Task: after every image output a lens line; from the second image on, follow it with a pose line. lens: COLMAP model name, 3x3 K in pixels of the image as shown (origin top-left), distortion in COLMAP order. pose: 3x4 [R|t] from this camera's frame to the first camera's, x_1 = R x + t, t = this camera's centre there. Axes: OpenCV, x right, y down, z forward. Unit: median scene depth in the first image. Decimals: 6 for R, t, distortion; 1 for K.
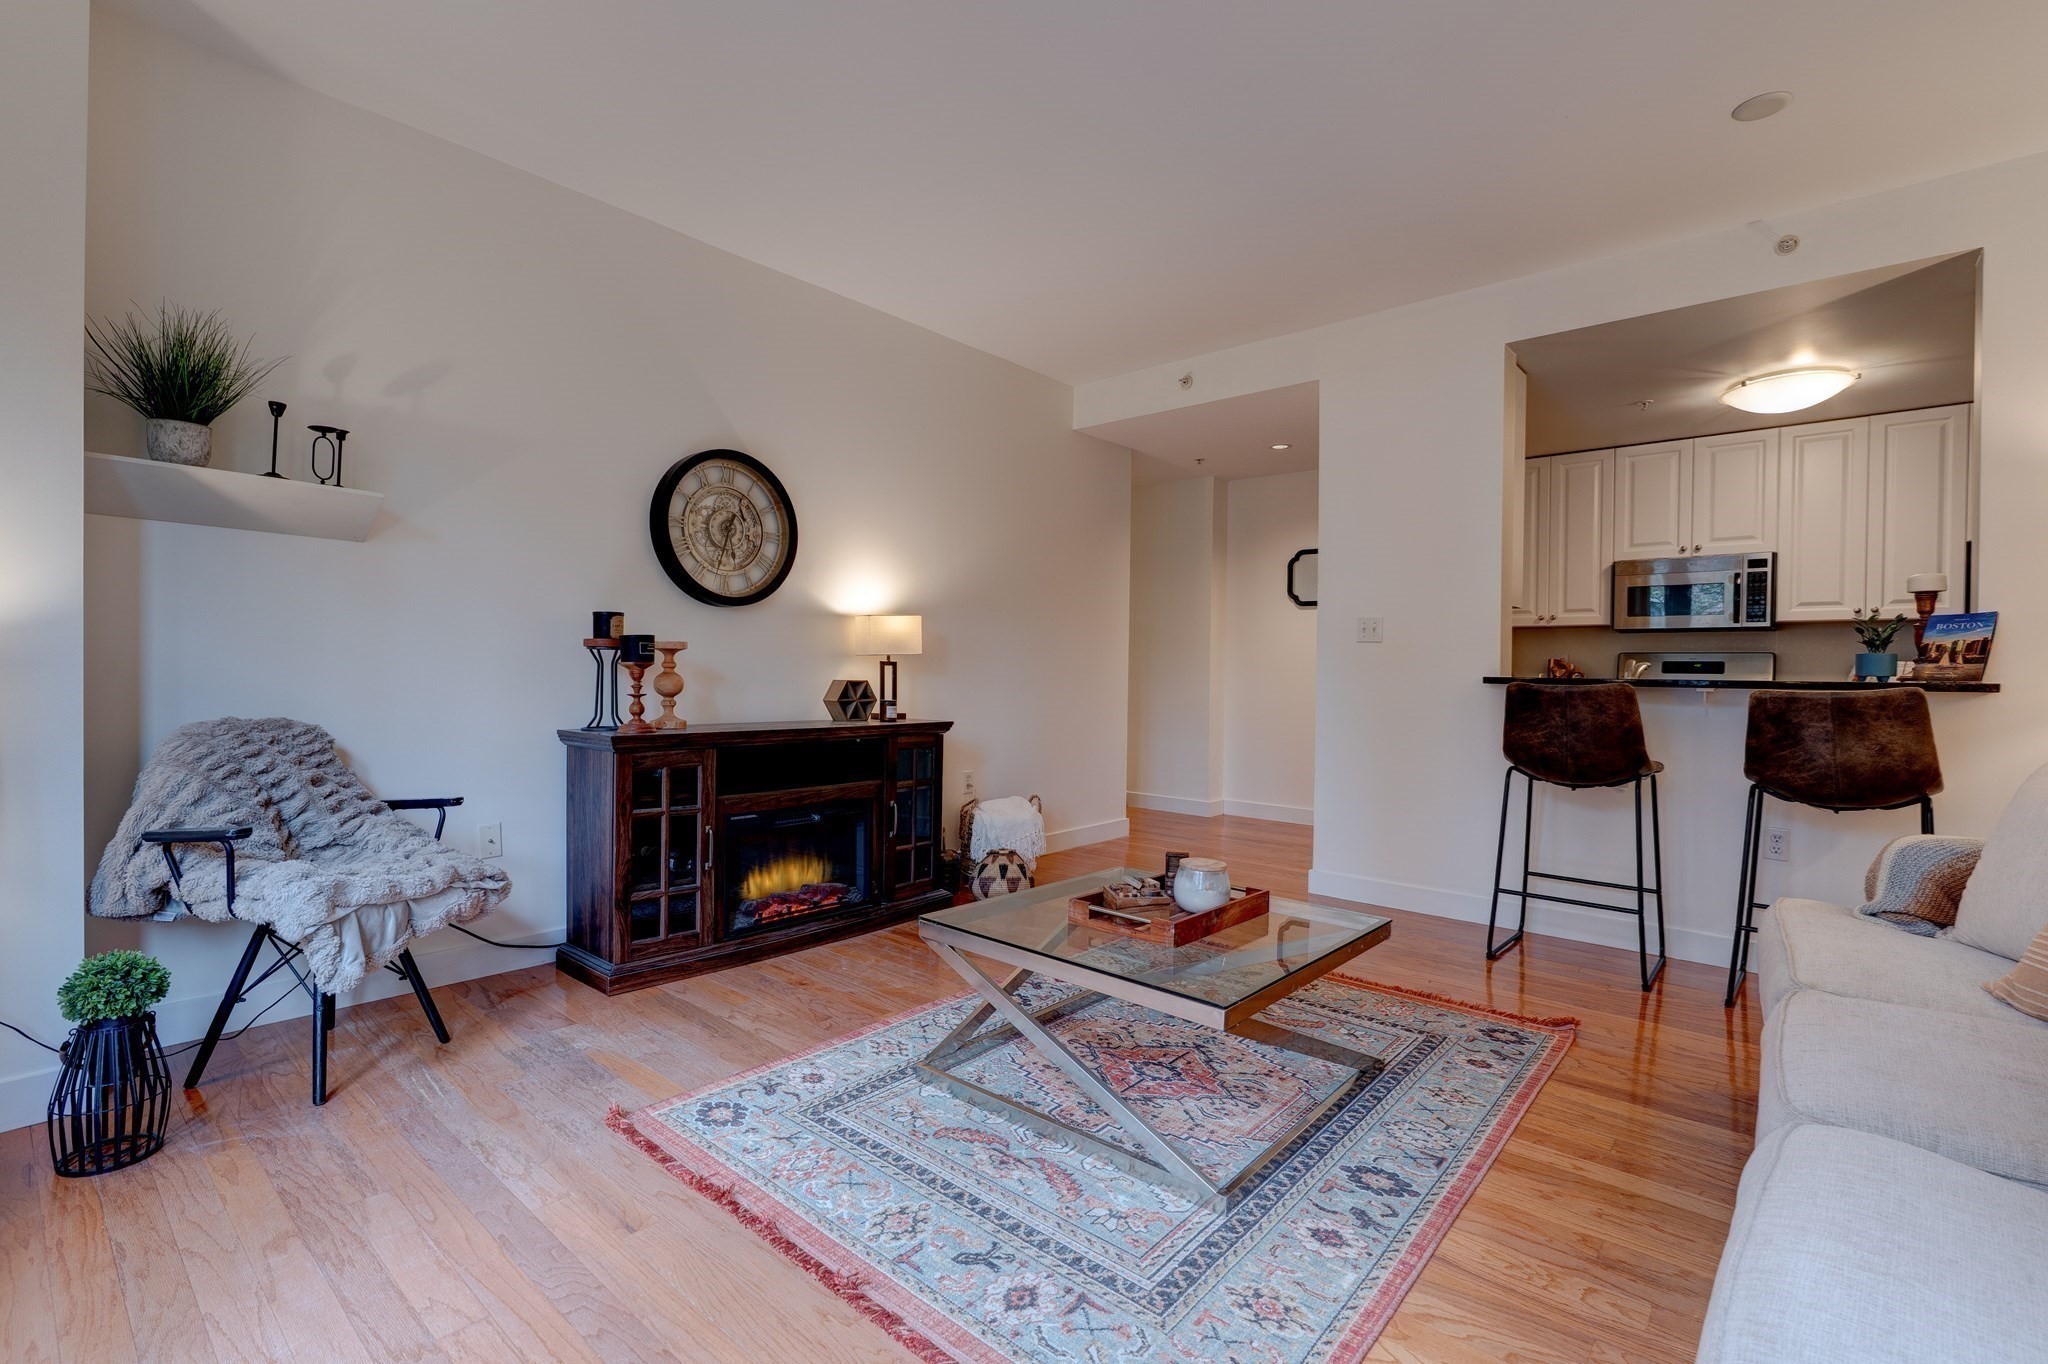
lens RADIAL K [[929.2, 0, 1035.7], [0, 929.2, 683.8], [0, 0, 1]] dist [-0.008516, 0.003694]
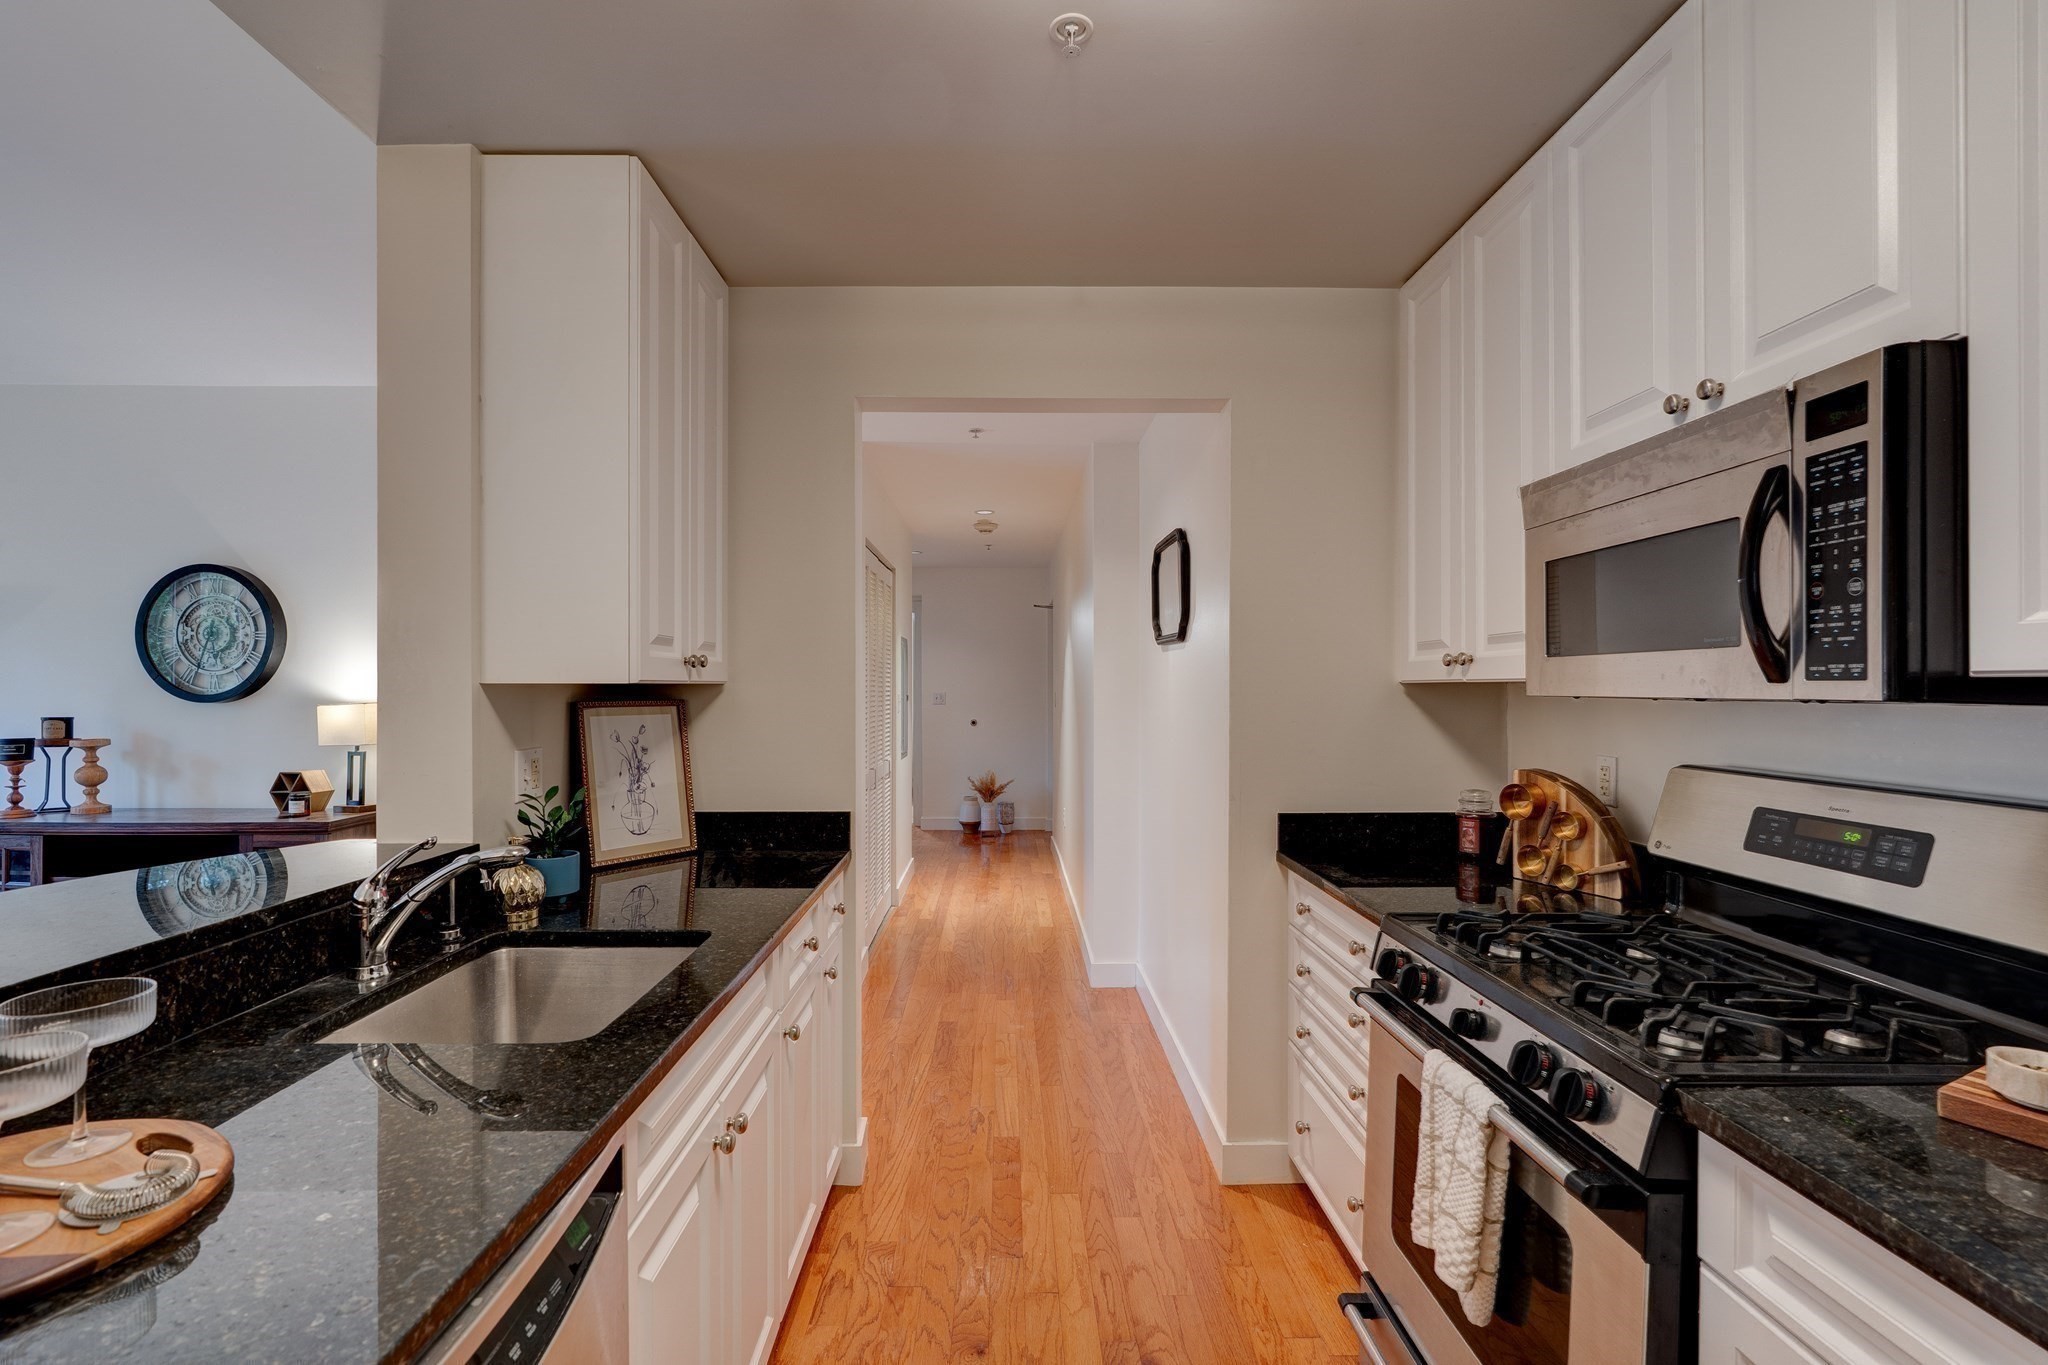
lens RADIAL K [[929.2, 0, 1012.1], [0, 929.2, 687.9], [0, 0, 1]] dist [-0.008516, 0.003694]
pose [[0.660401, -0.011036, -0.750832, 1.263450], [-0.003796, 0.999830, -0.018035, -0.094526], [0.750903, 0.014760, 0.660247, 1.113878]]
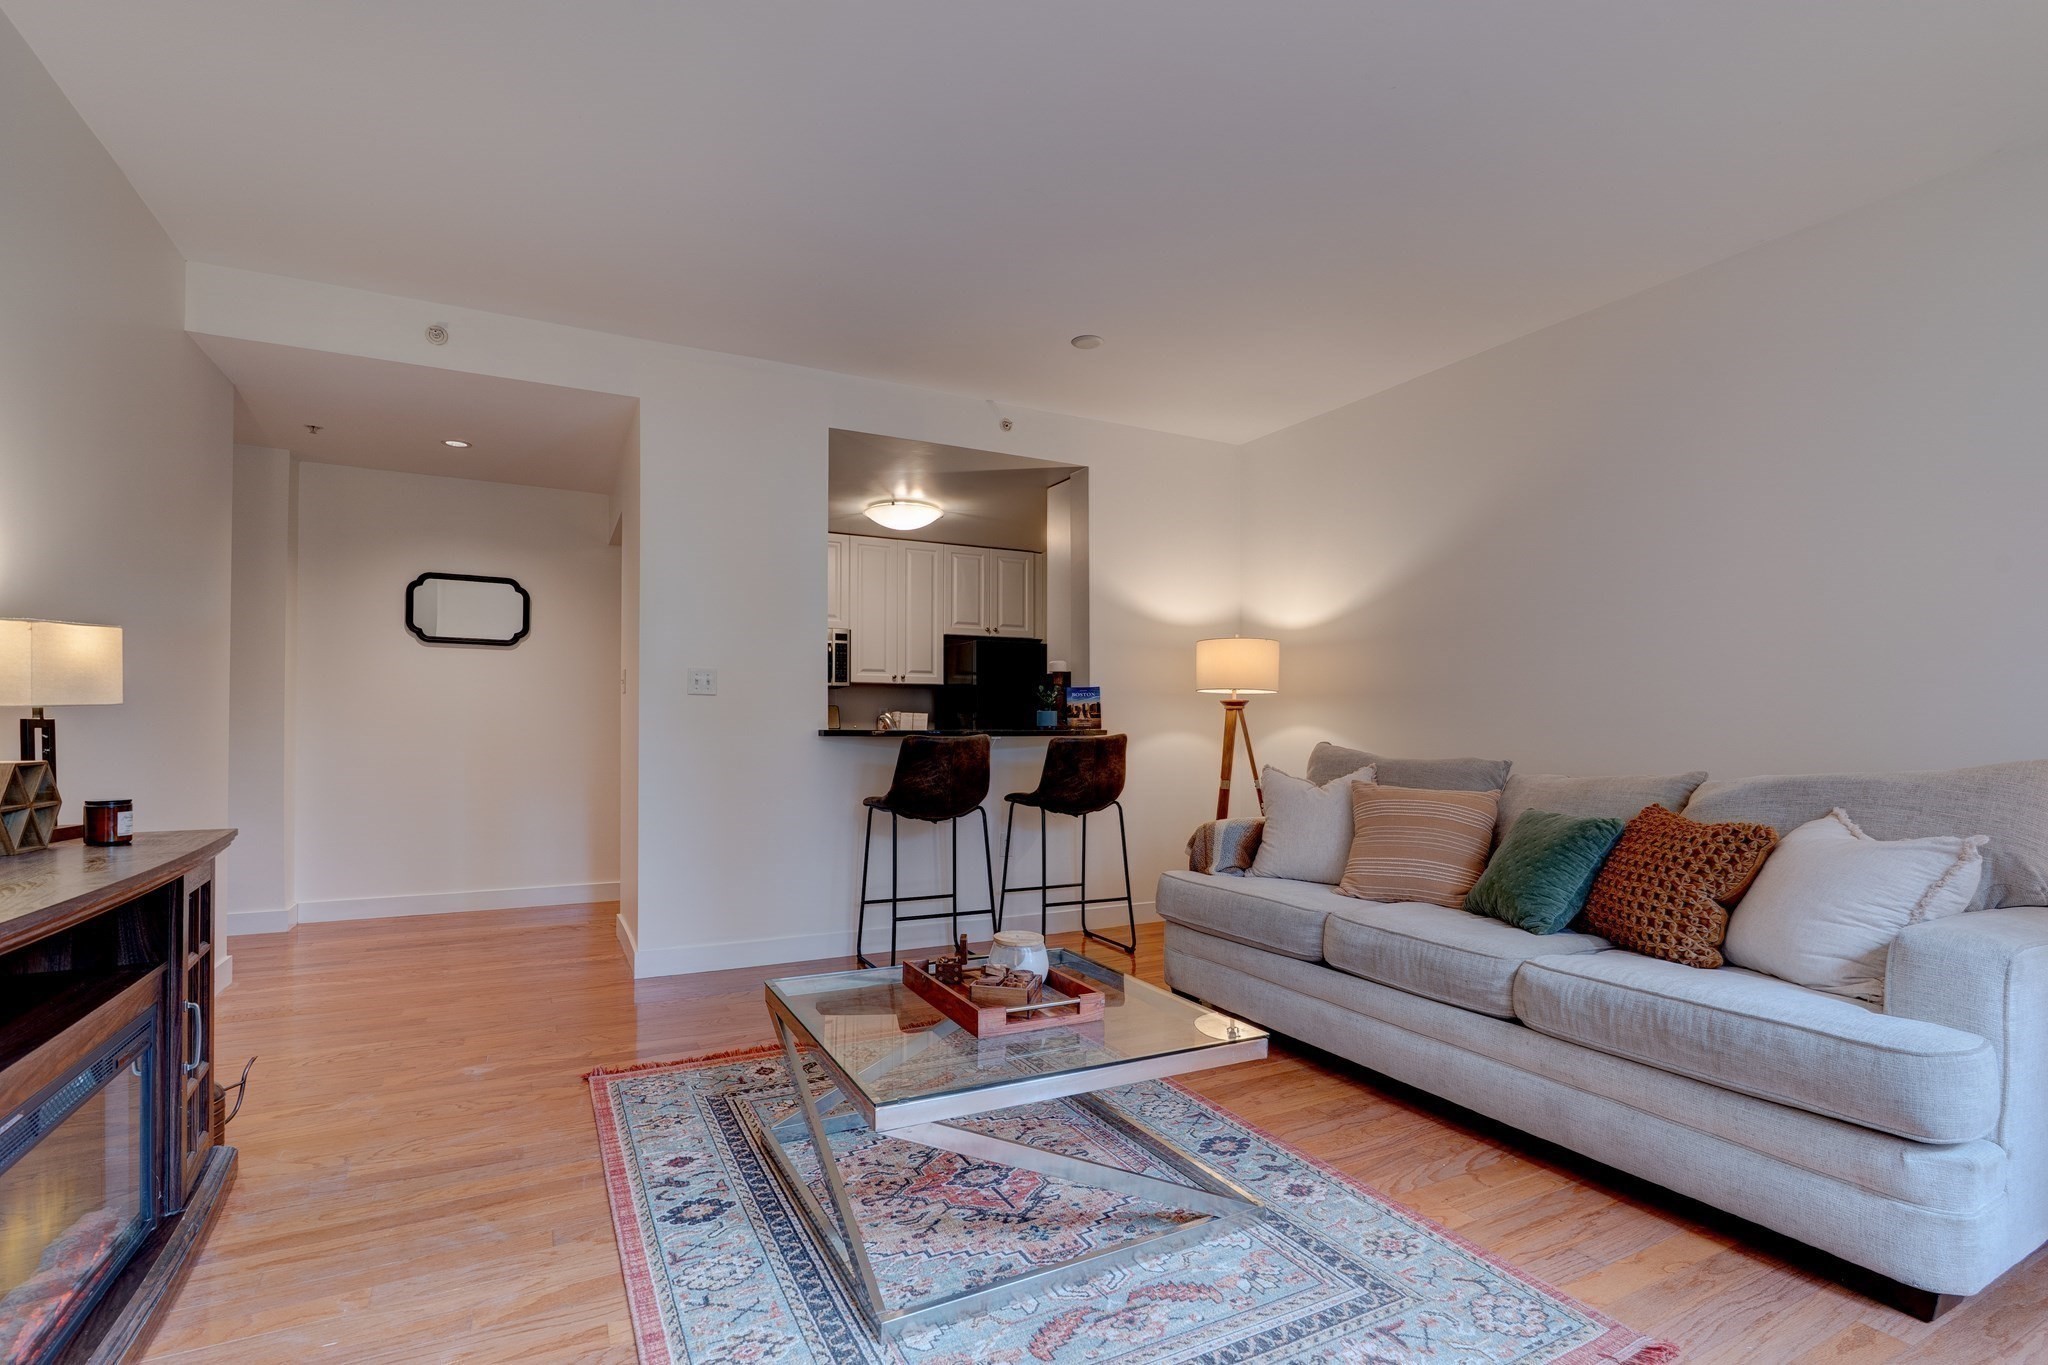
lens RADIAL K [[929.2, 0, 1003.3], [0, 929.2, 712.1], [0, 0, 1]] dist [-0.008516, 0.003694]
pose [[0.379490, -0.000369, 0.925196, -0.518141], [0.015331, 0.999865, -0.005889, -0.022126], [-0.925069, 0.016419, 0.379444, 0.466897]]
